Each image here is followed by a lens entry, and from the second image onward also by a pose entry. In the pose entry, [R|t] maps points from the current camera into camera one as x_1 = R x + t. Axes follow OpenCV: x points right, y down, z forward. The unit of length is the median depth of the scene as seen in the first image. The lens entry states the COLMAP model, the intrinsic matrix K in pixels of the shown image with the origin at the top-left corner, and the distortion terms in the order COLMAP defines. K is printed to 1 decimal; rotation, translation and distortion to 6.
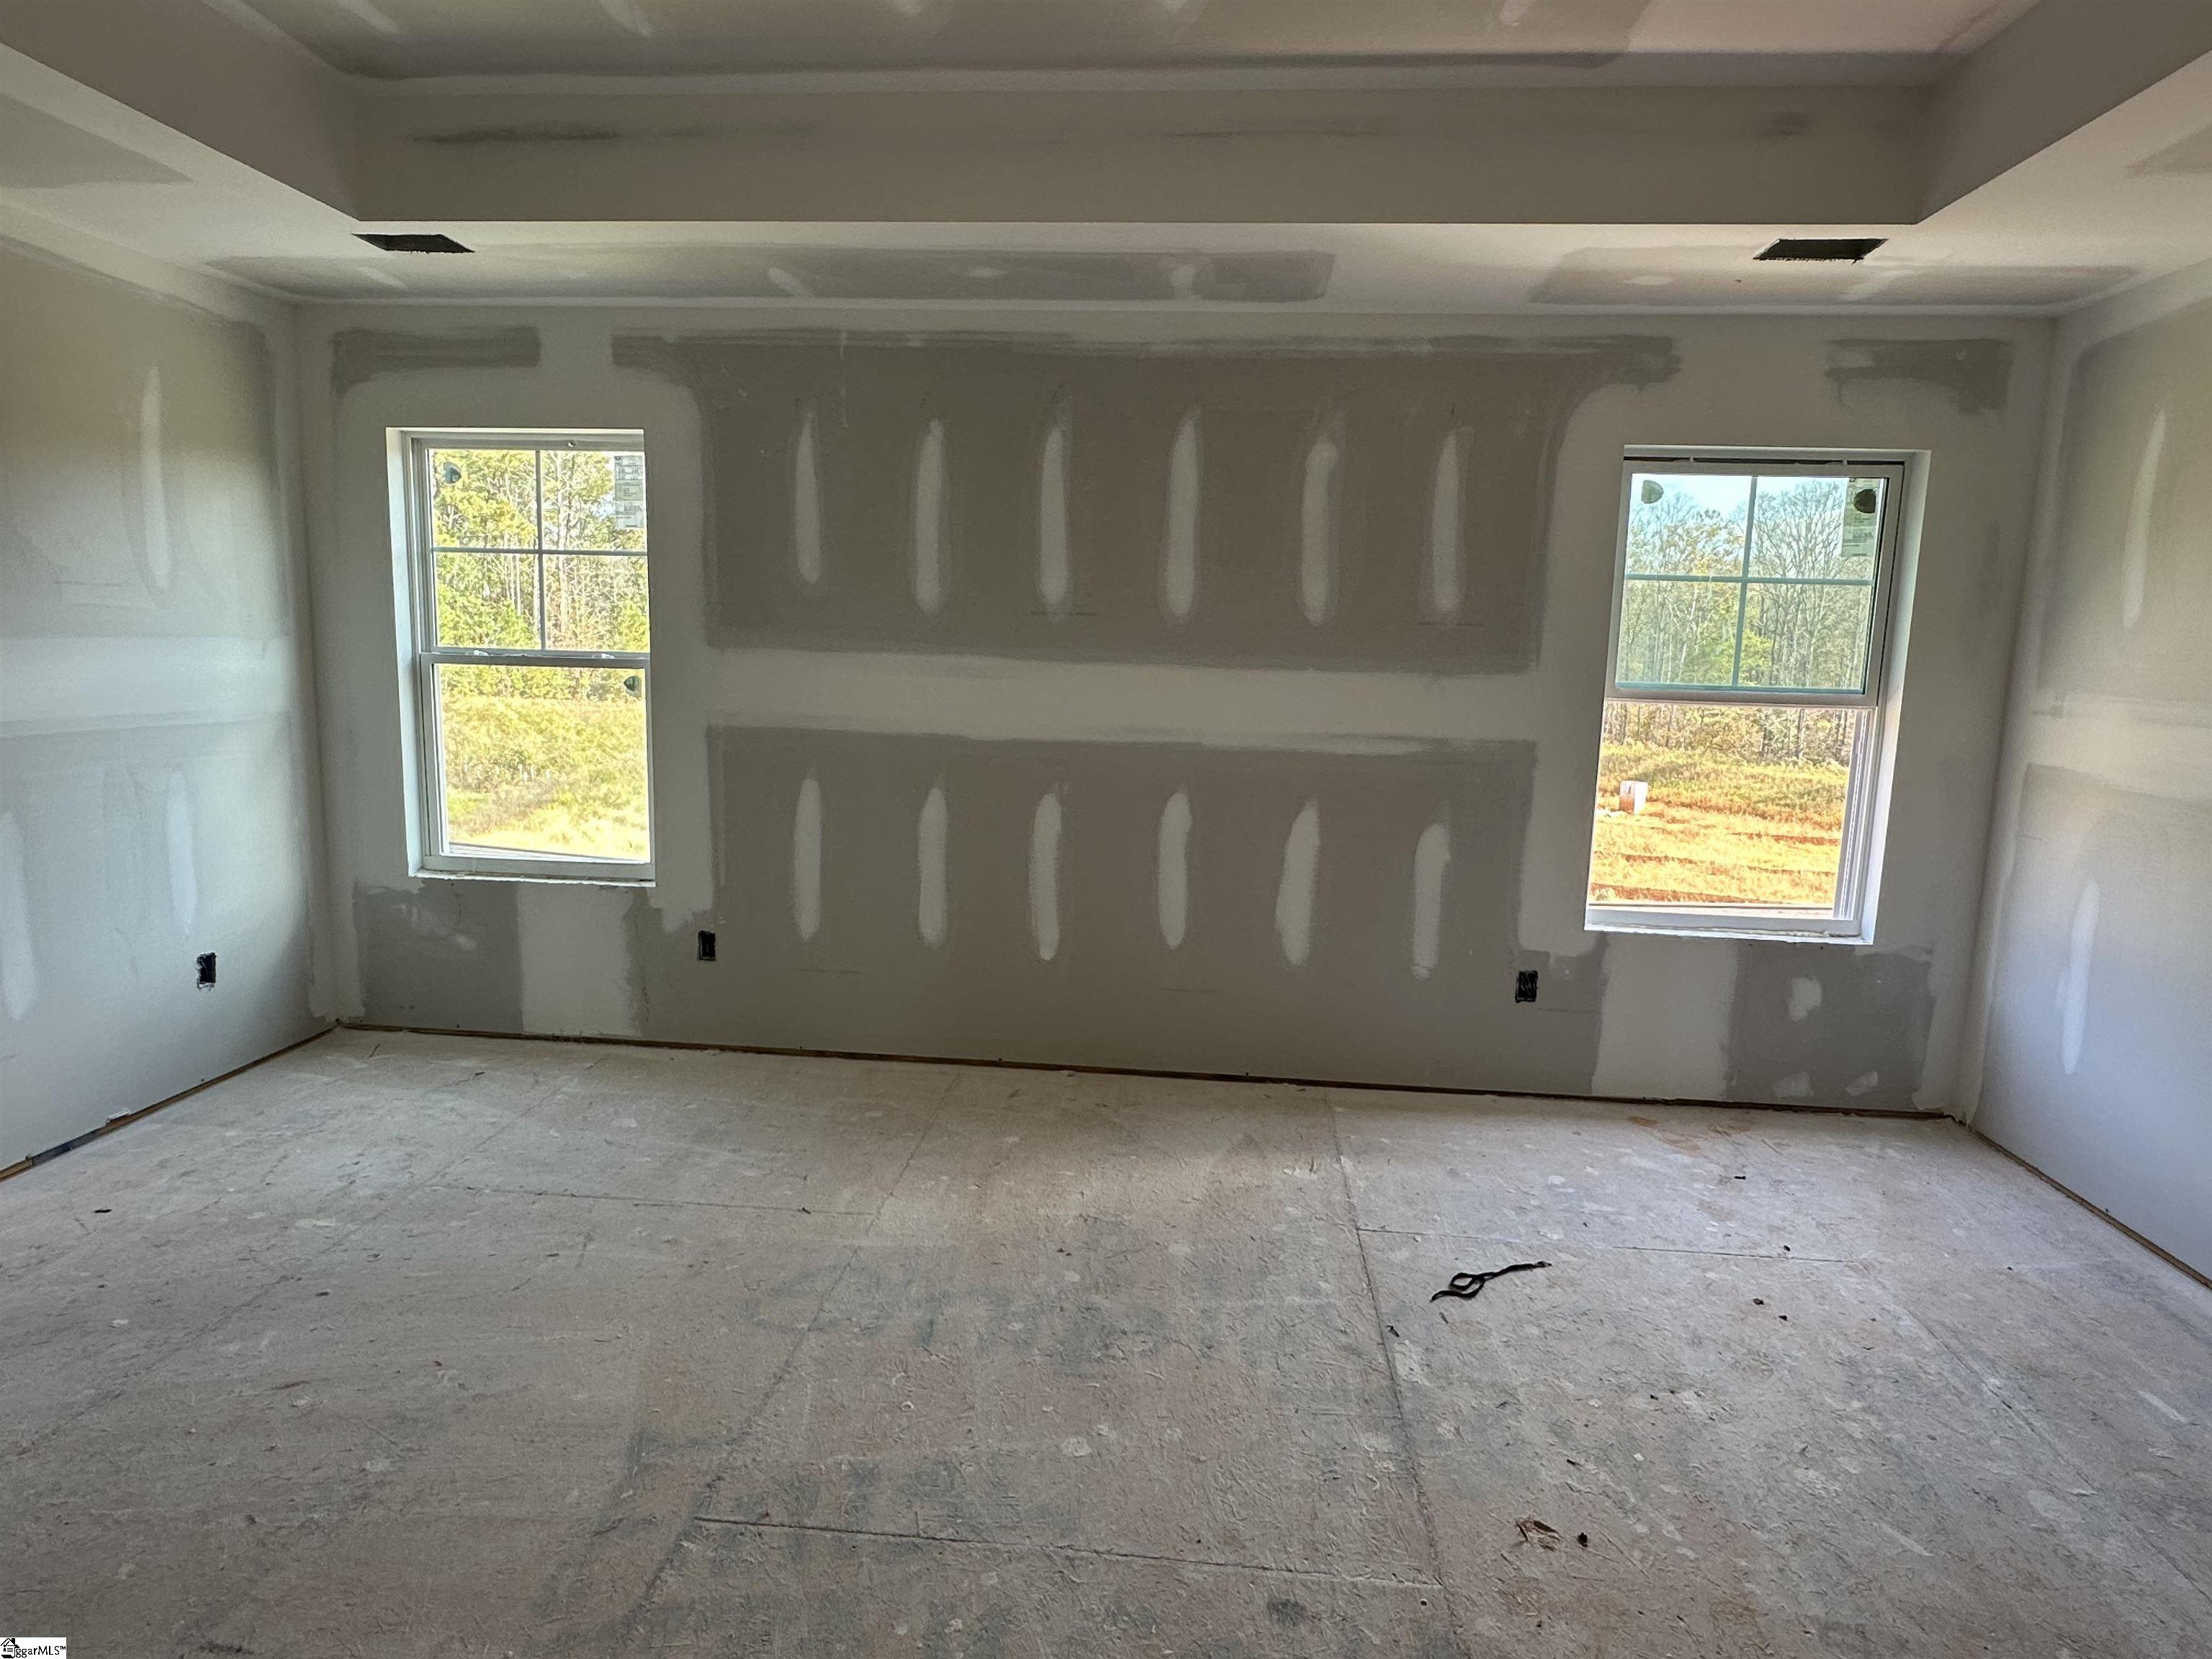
lens RADIAL K [[1250.3, 0, 1100.6], [0, 1250.3, 834.2], [0, 0, 1]] dist [-0.002702, 0.001308]
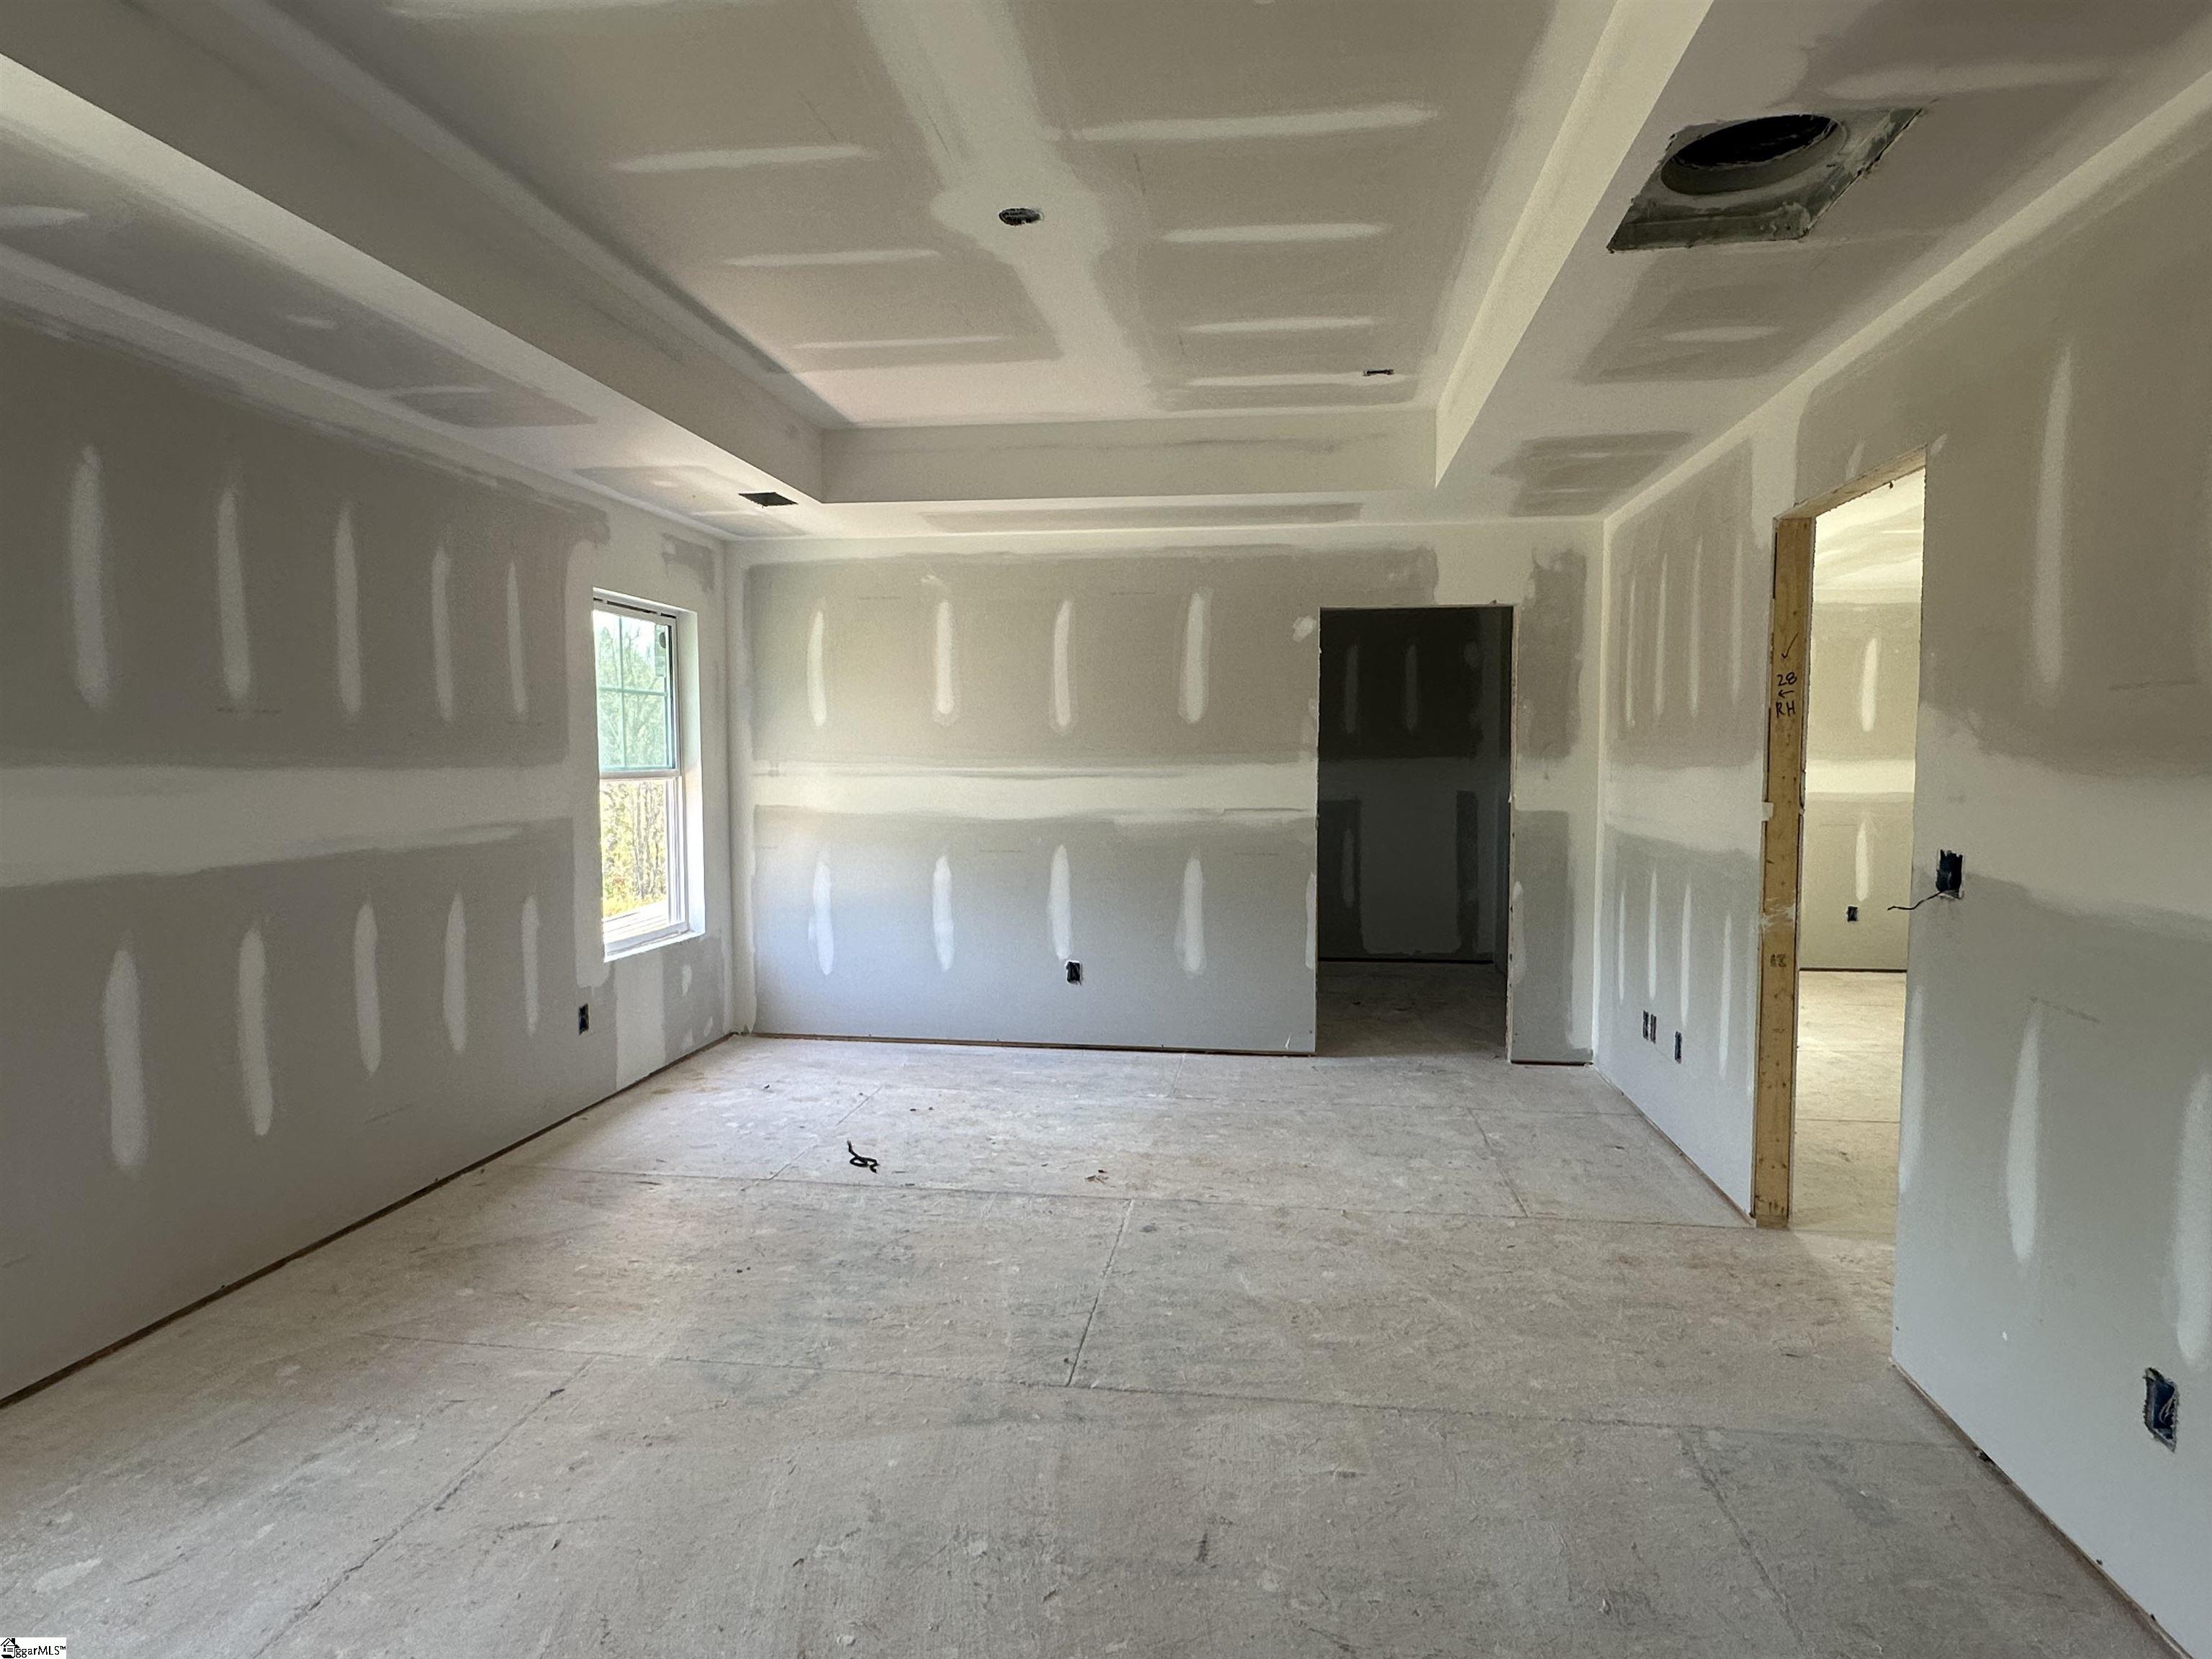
lens RADIAL K [[1250.3, 0, 1100.6], [0, 1250.3, 834.2], [0, 0, 1]] dist [-0.002702, 0.001308]
pose [[0.059830, -0.091493, 0.994007, -0.950520], [0.151217, 0.985129, 0.081574, -0.089792], [-0.986688, 0.145430, 0.072776, 0.453225]]
